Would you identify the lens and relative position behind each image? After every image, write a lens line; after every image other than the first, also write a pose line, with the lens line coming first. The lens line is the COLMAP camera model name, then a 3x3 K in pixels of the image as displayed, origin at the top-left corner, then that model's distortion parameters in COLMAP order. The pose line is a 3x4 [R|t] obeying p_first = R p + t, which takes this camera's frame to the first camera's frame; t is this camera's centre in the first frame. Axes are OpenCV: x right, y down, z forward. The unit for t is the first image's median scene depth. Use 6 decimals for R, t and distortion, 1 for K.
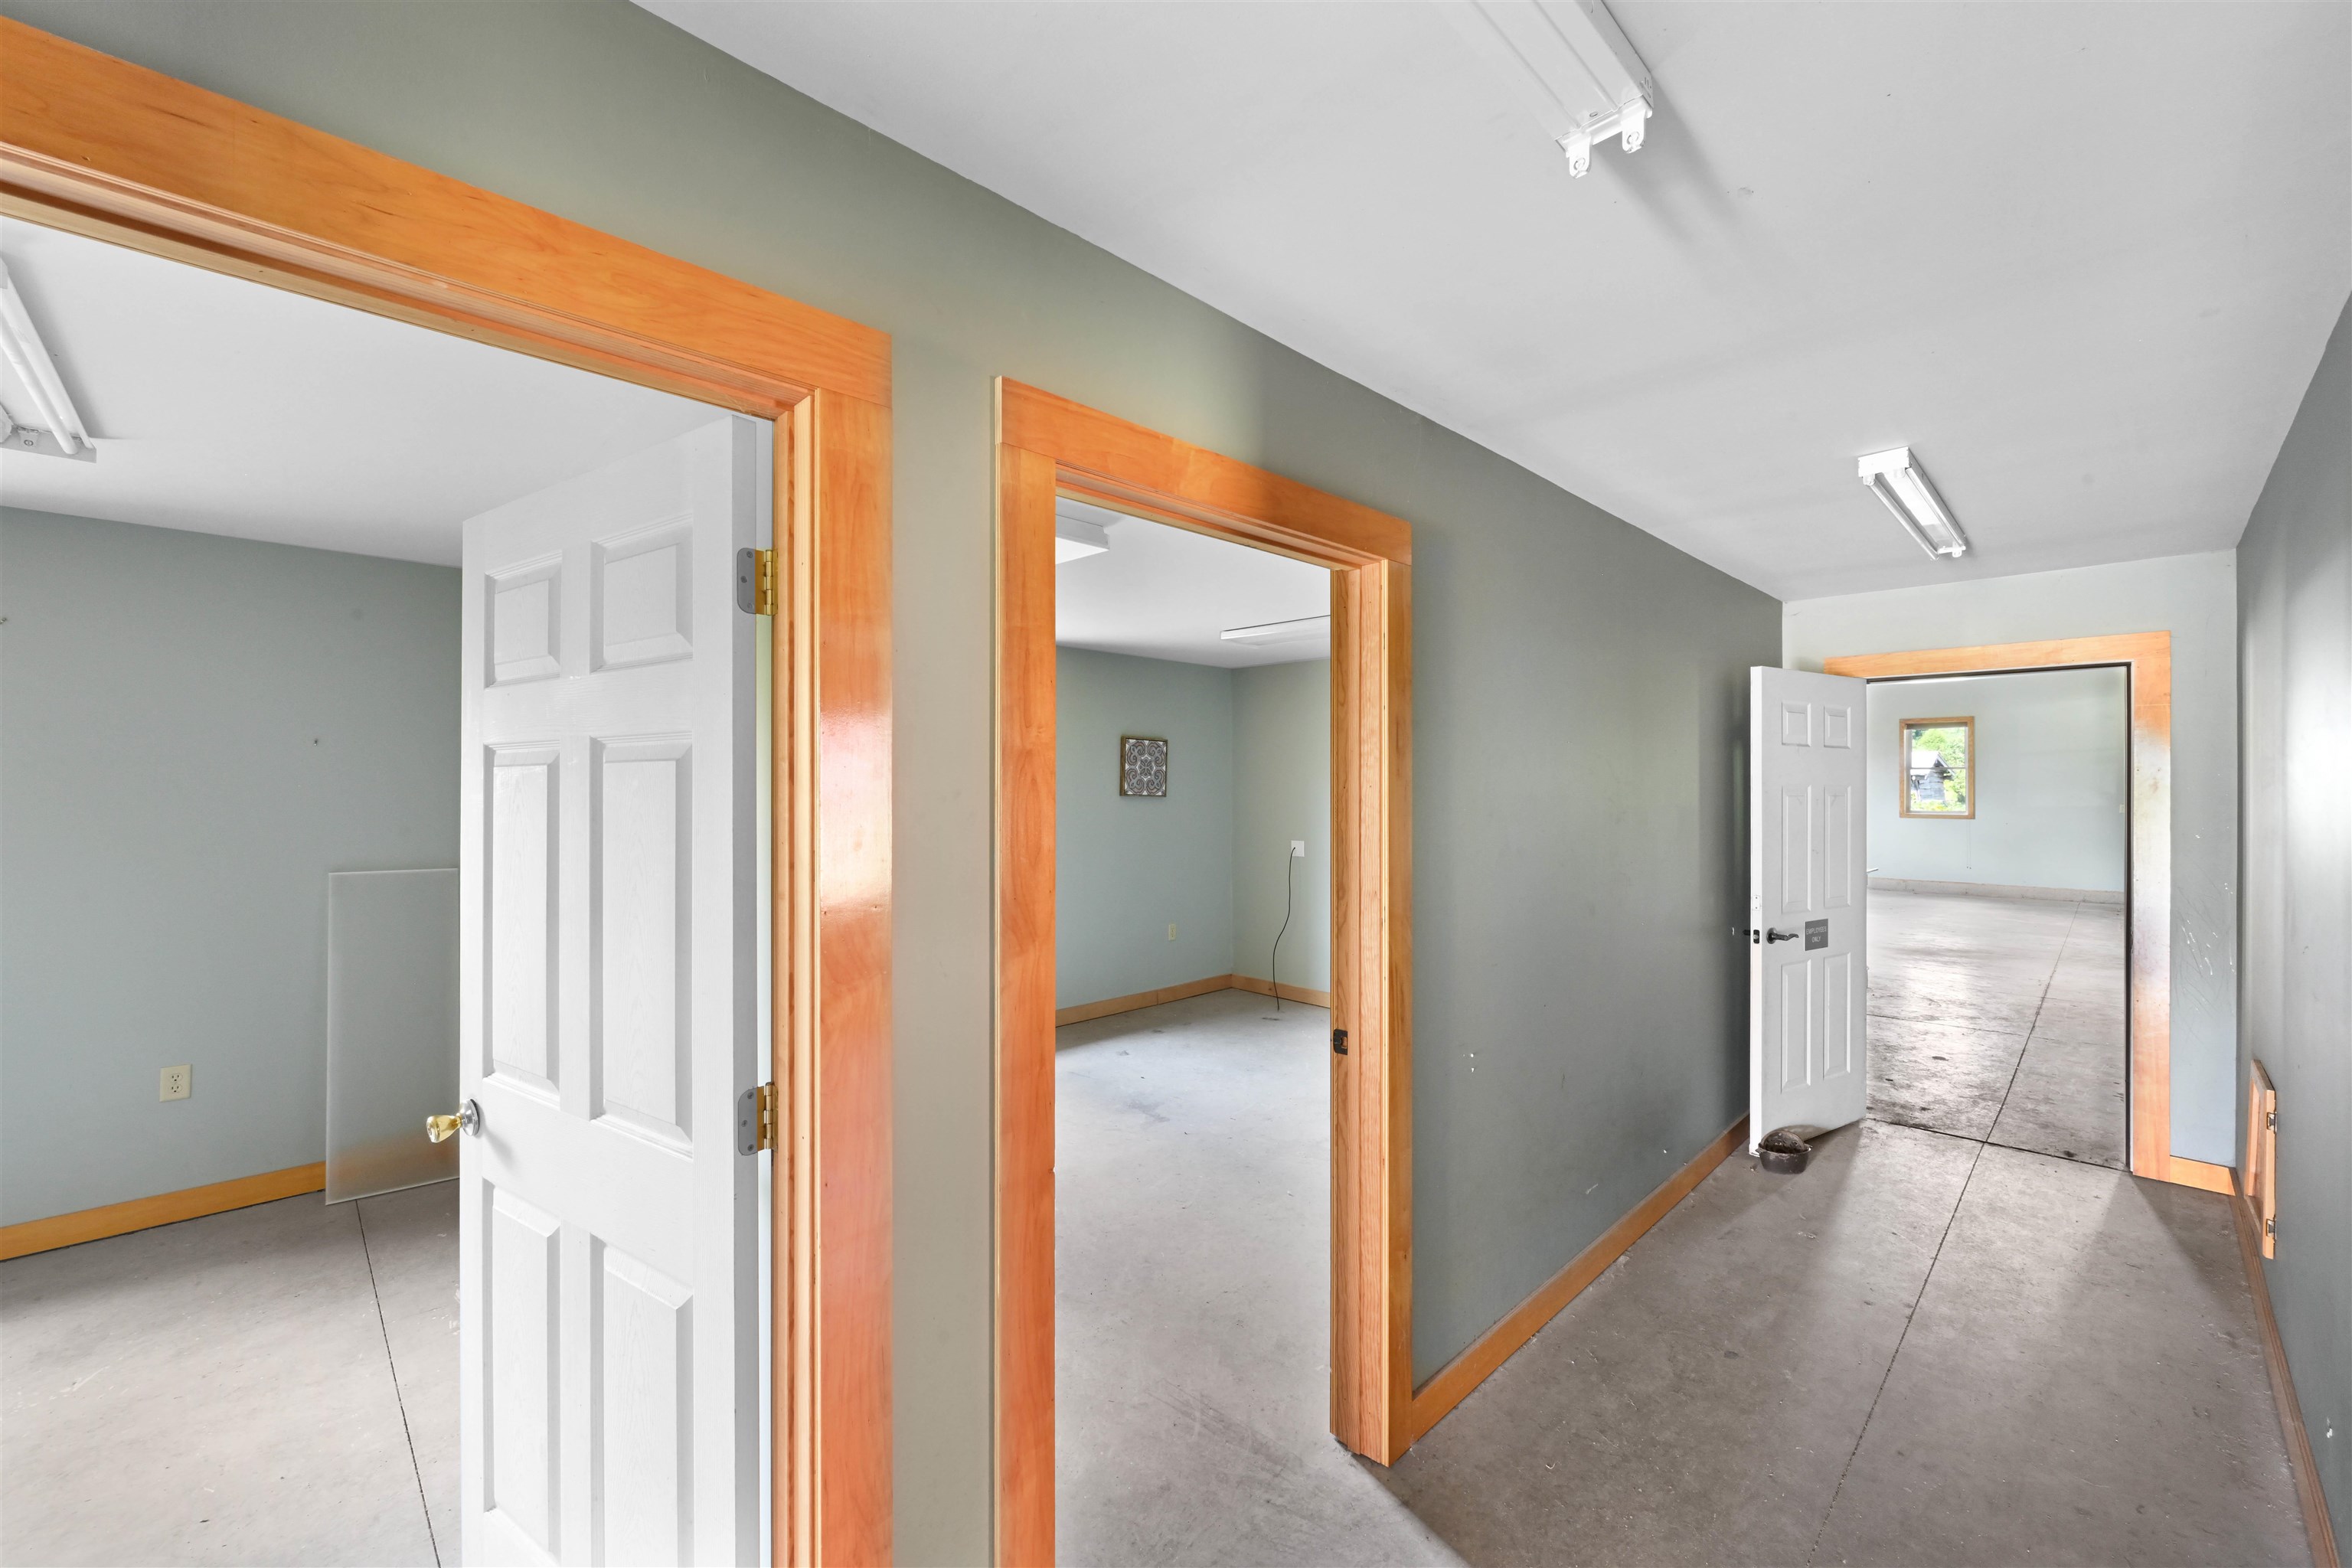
lens RADIAL K [[930.1, 0, 1158.1], [0, 930.1, 783.0], [0, 0, 1]] dist [-0.003295, 0.000924]
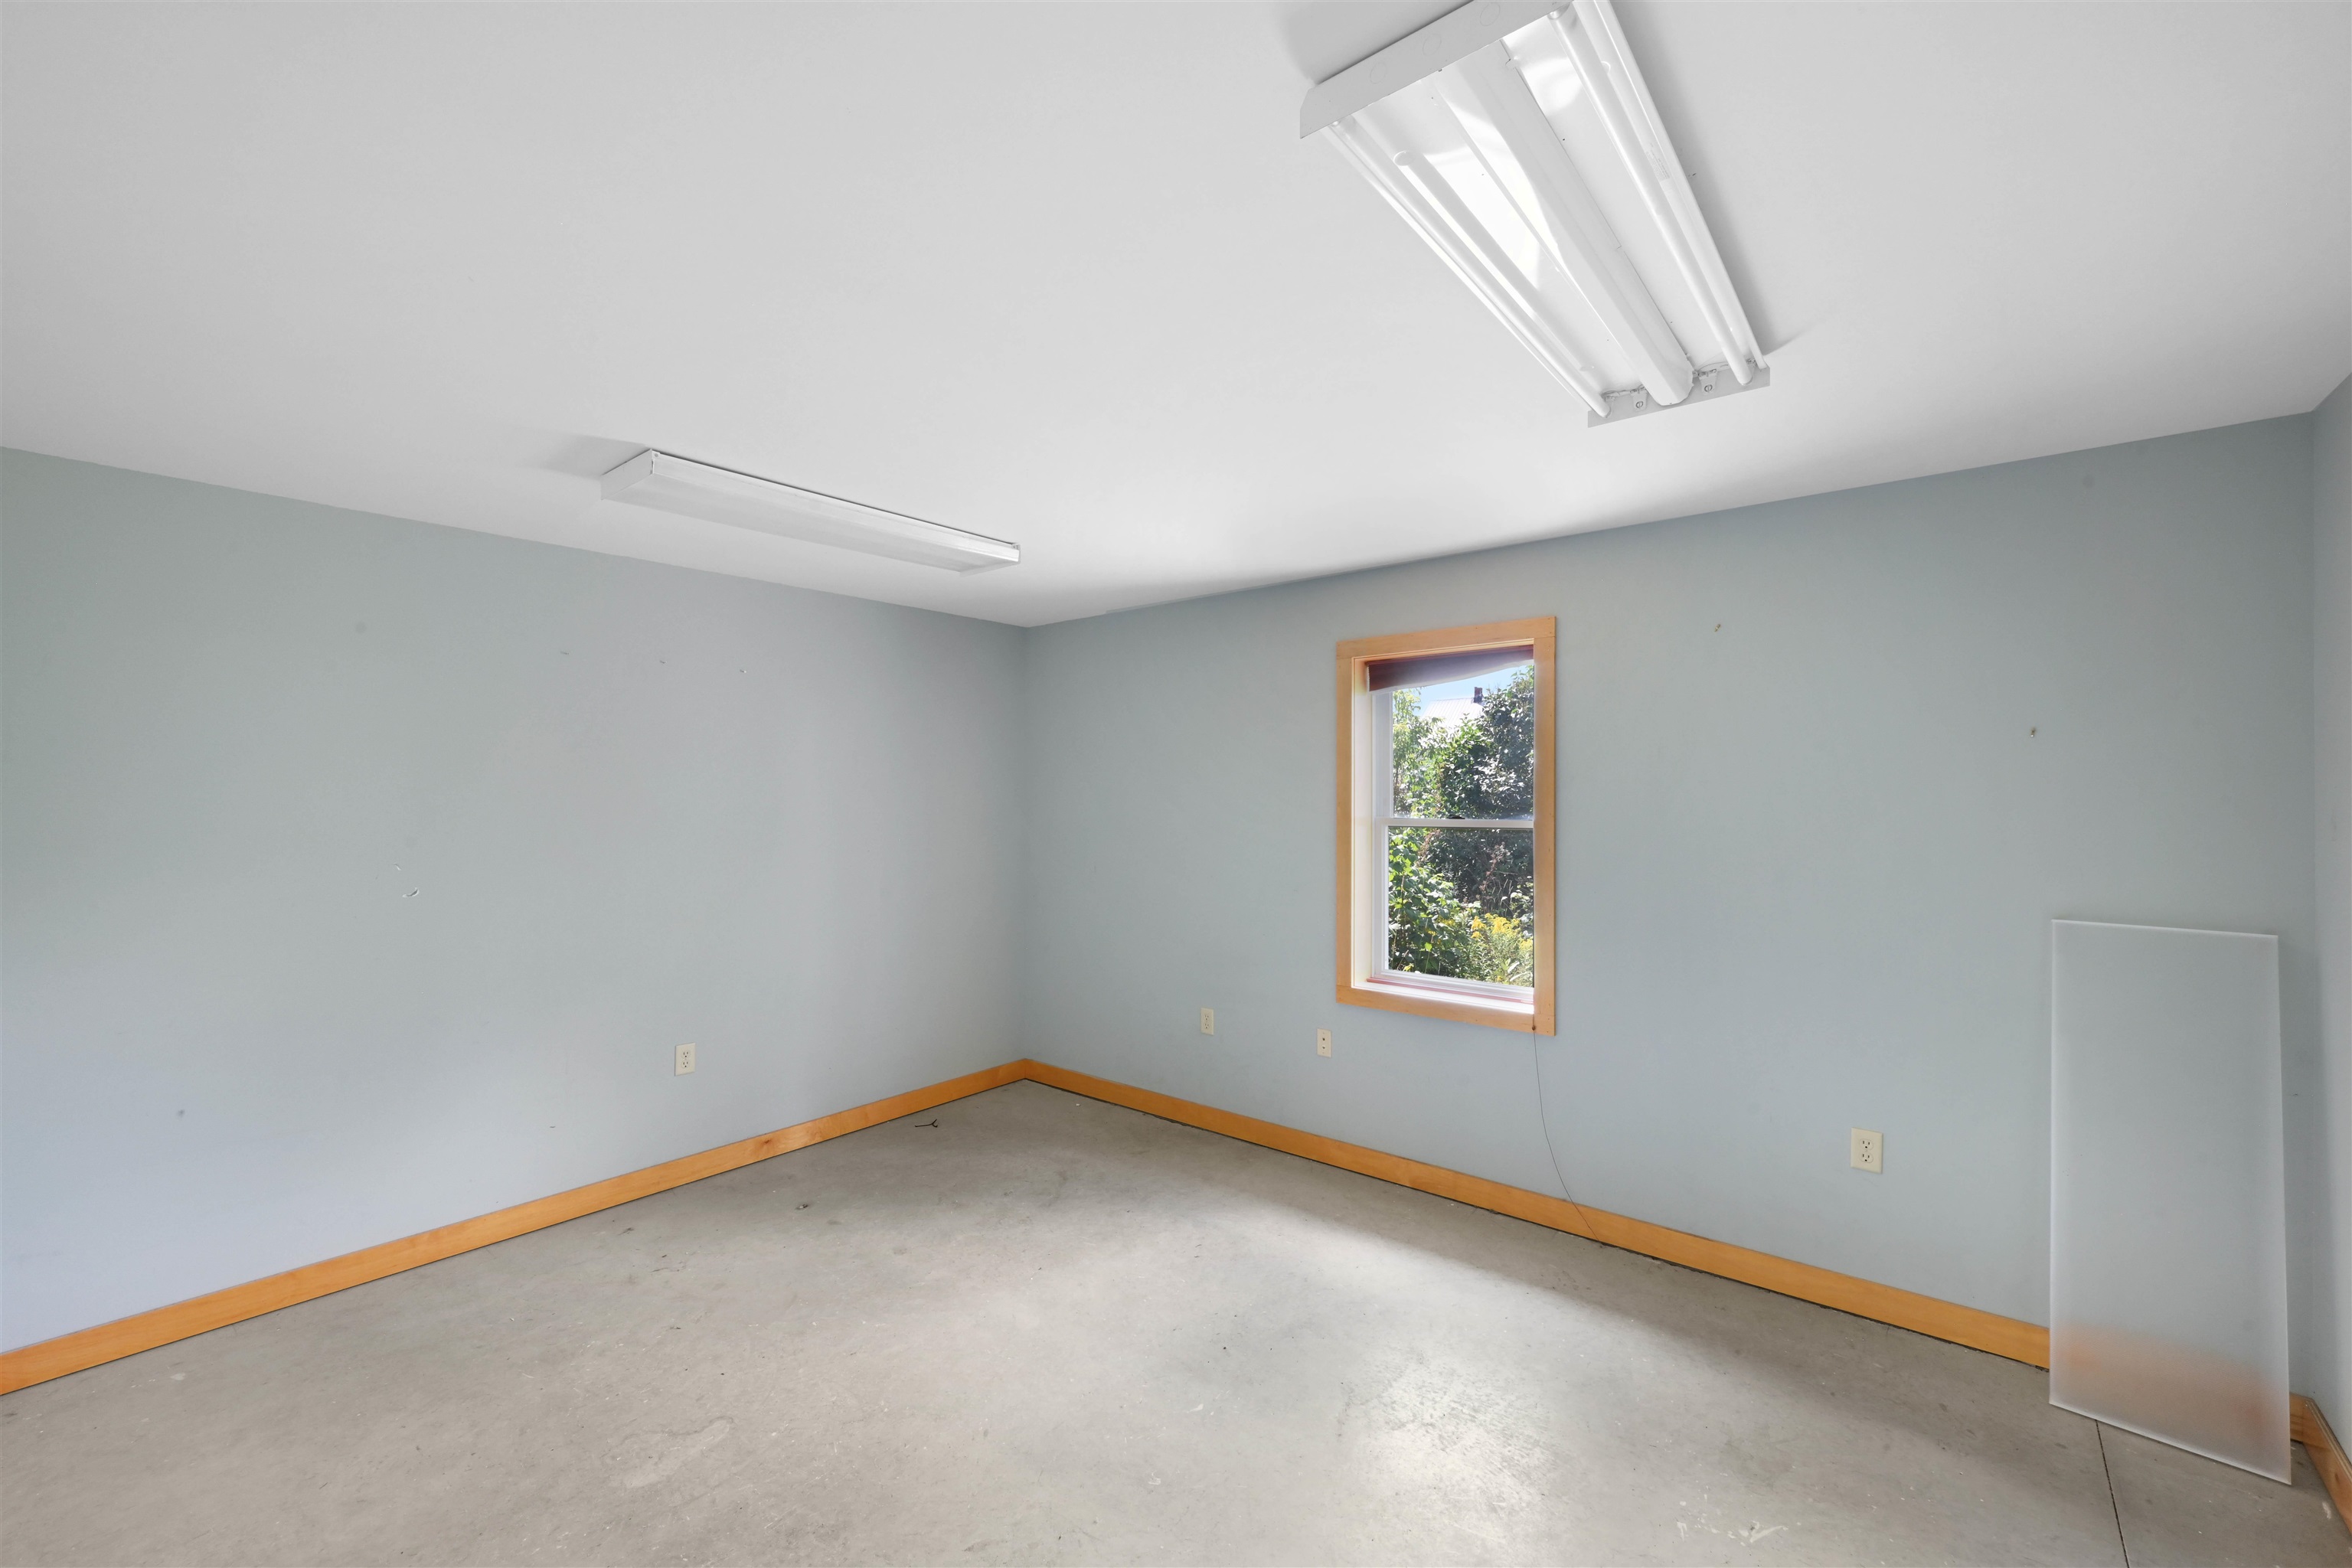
lens RADIAL K [[930.1, 0, 1175.8], [0, 930.1, 783.9], [0, 0, 1]] dist [-0.003295, 0.000924]
pose [[0.104483, -0.005041, -0.994514, -0.171158], [-0.005075, 0.999971, -0.005602, -0.000098], [0.994514, 0.005632, 0.104455, 0.171962]]
